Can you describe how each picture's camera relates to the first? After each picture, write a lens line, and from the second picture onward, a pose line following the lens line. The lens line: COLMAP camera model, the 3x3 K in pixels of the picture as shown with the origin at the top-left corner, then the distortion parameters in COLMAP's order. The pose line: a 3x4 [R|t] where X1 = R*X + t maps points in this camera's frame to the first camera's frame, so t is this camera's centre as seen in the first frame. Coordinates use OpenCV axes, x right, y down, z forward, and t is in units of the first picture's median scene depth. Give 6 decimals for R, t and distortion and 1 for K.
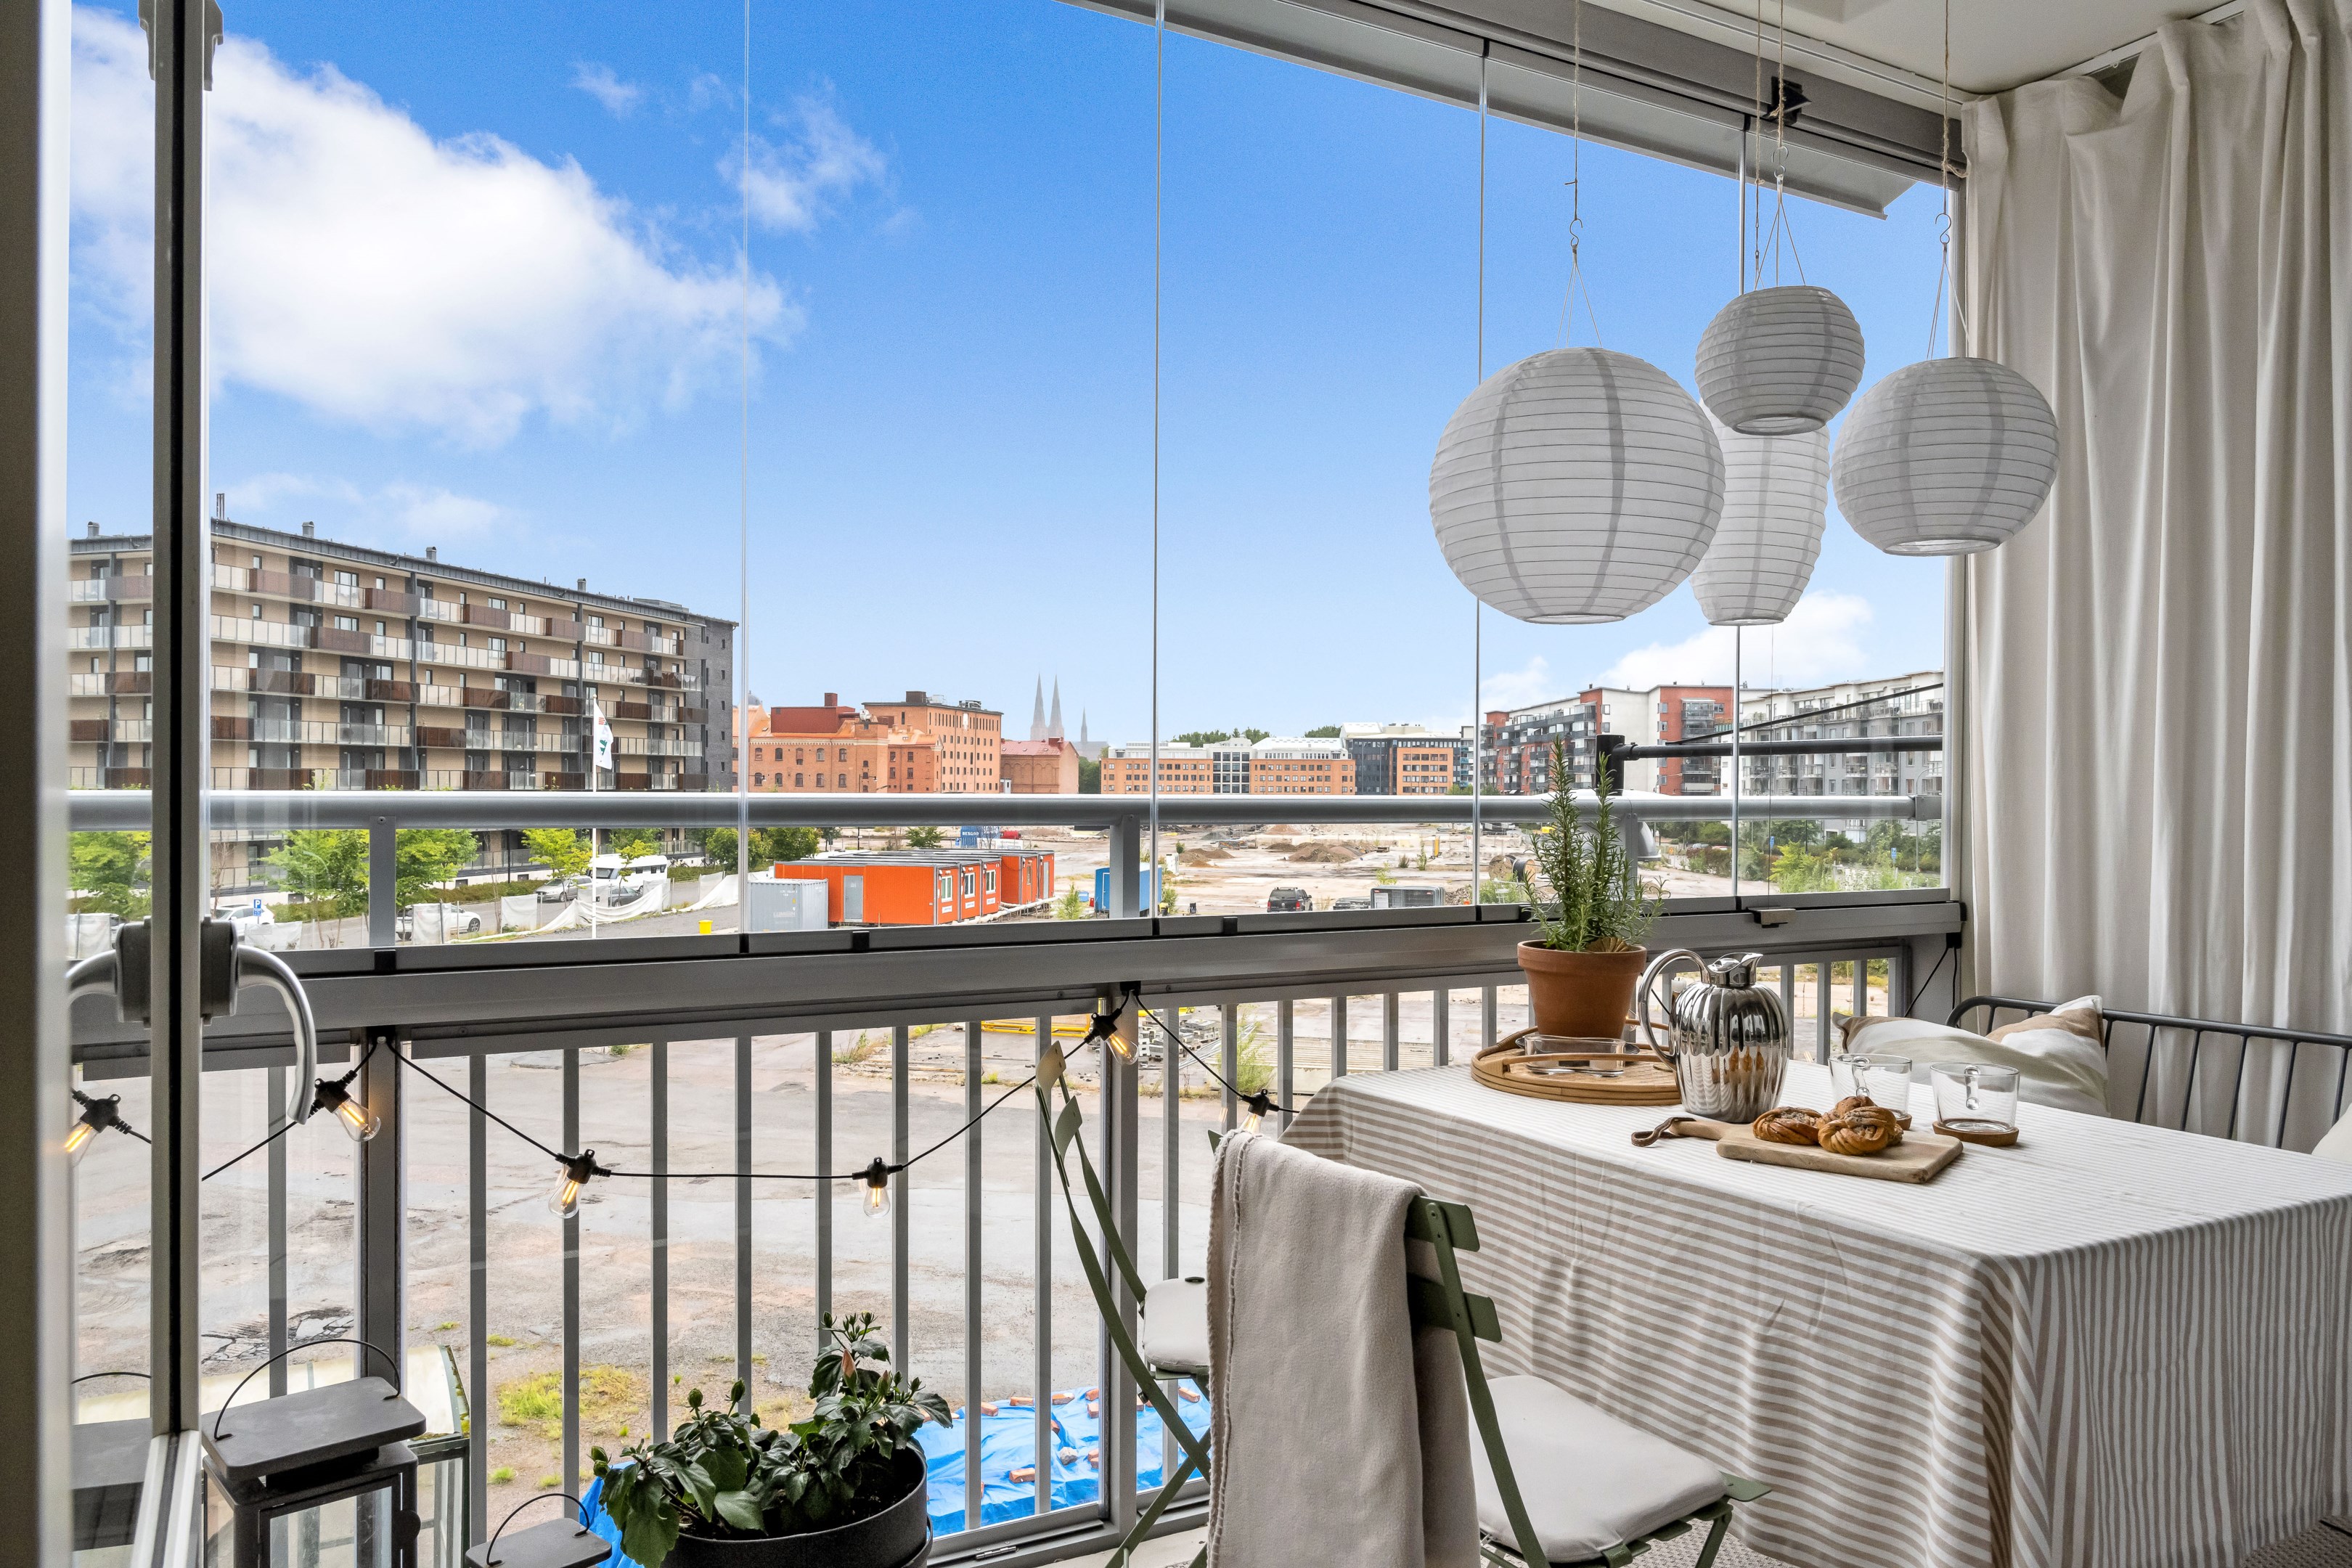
lens RADIAL K [[1569.9, 0, 1176.0], [0, 1569.9, 784.0], [0, 0, 1]] dist [0.000649, 0.002347]
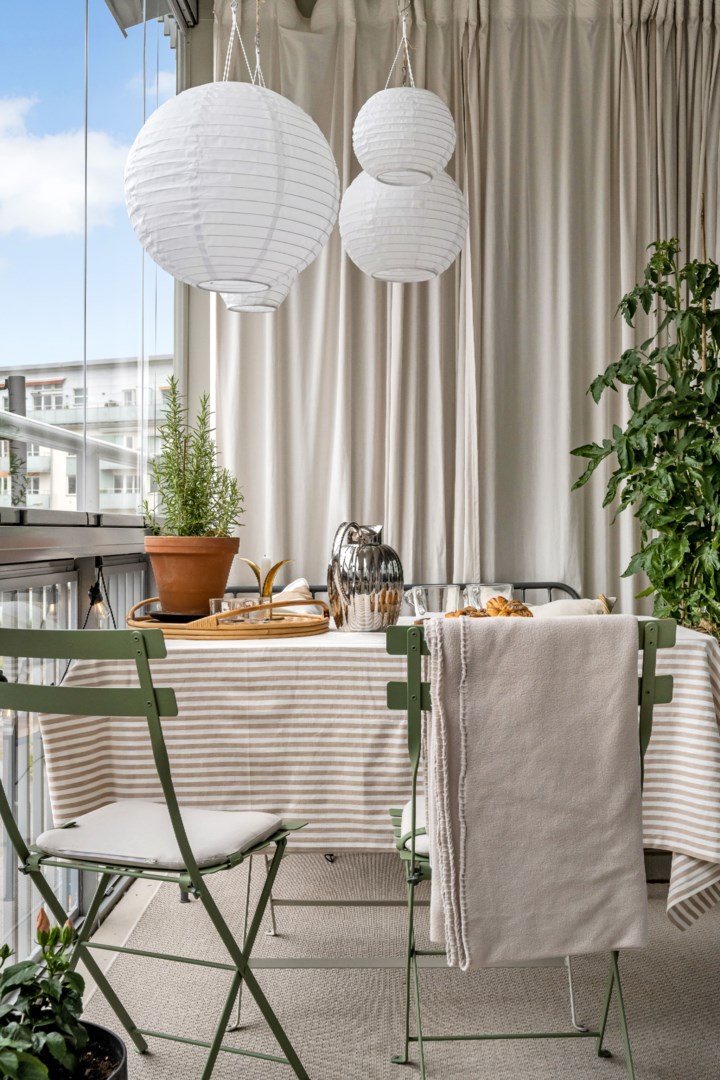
lens RADIAL K [[1364.2, 0, 360.0], [0, 1364.2, 540.0], [0, 0, 1]] dist [0.020759, -0.022161]
pose [[0.492046, -0.001478, 0.870568, -0.815446], [-0.007129, 0.999958, 0.005727, 0.118366], [-0.870540, -0.009024, 0.492015, 0.386430]]
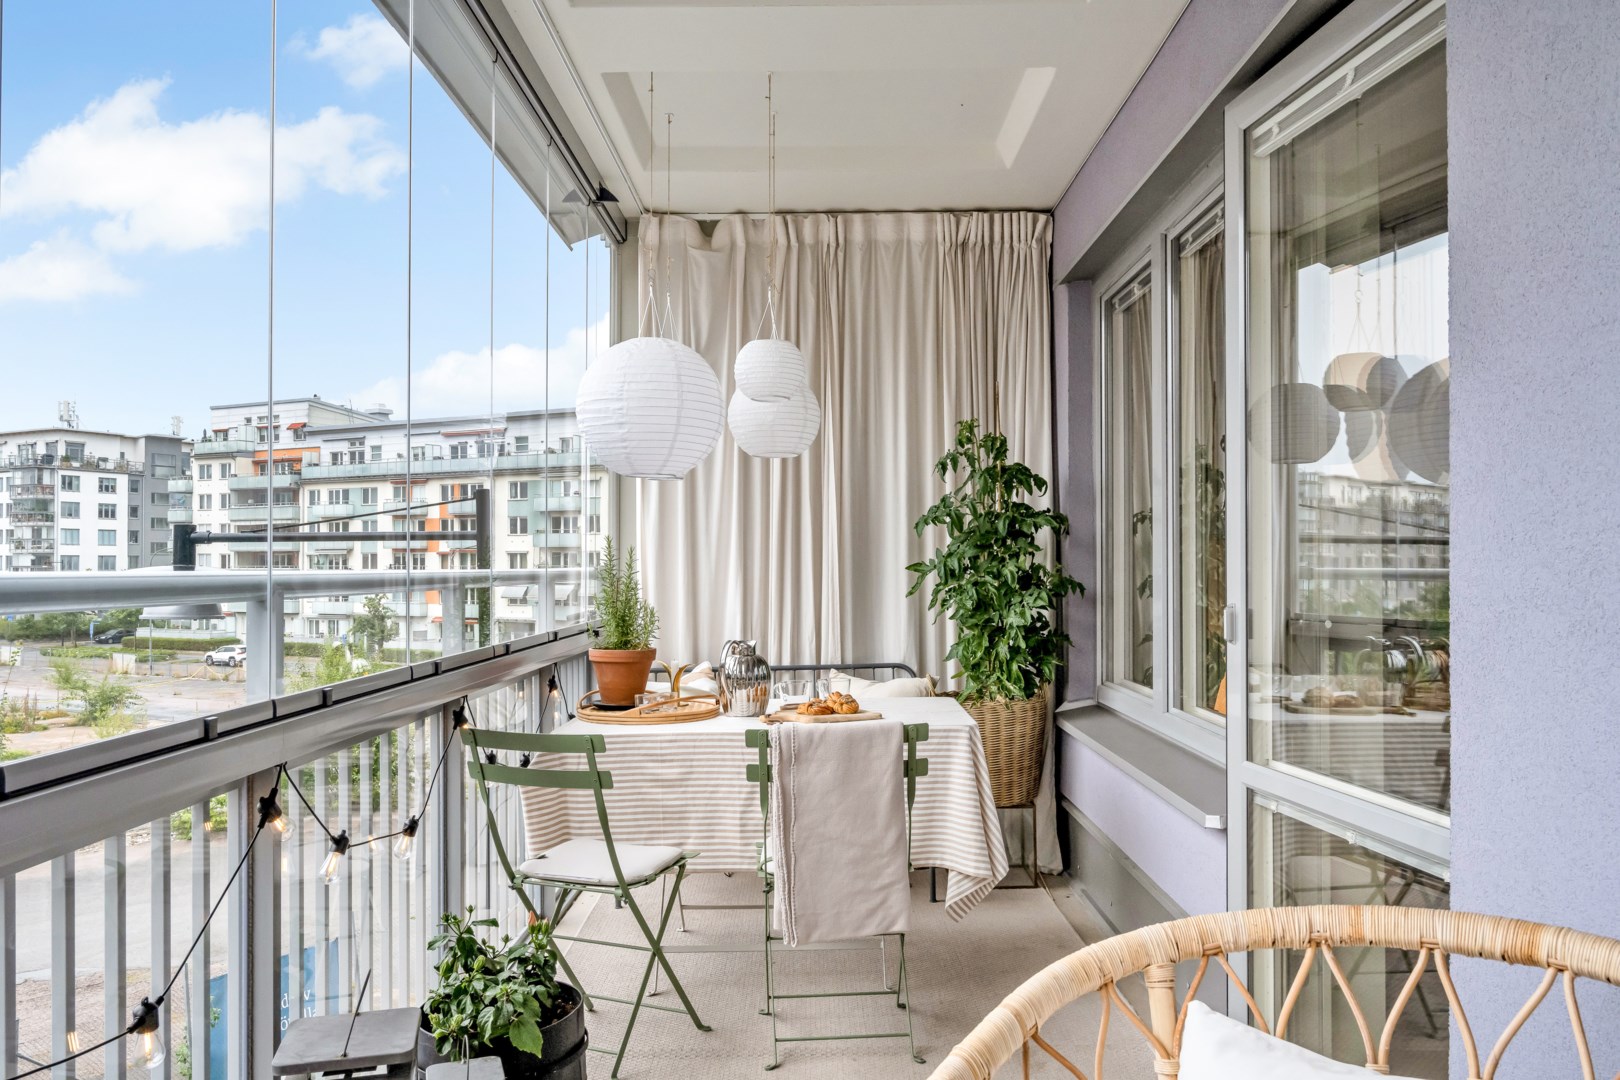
lens RADIAL K [[1274.8, 0, 810.0], [0, 1274.8, 540.0], [0, 0, 1]] dist [-0.000685, 0.002426]
pose [[0.473175, 0.015591, 0.880831, -1.184776], [-0.000506, 0.999848, -0.017426, -0.000409], [-0.880968, 0.007800, 0.473111, 0.109226]]
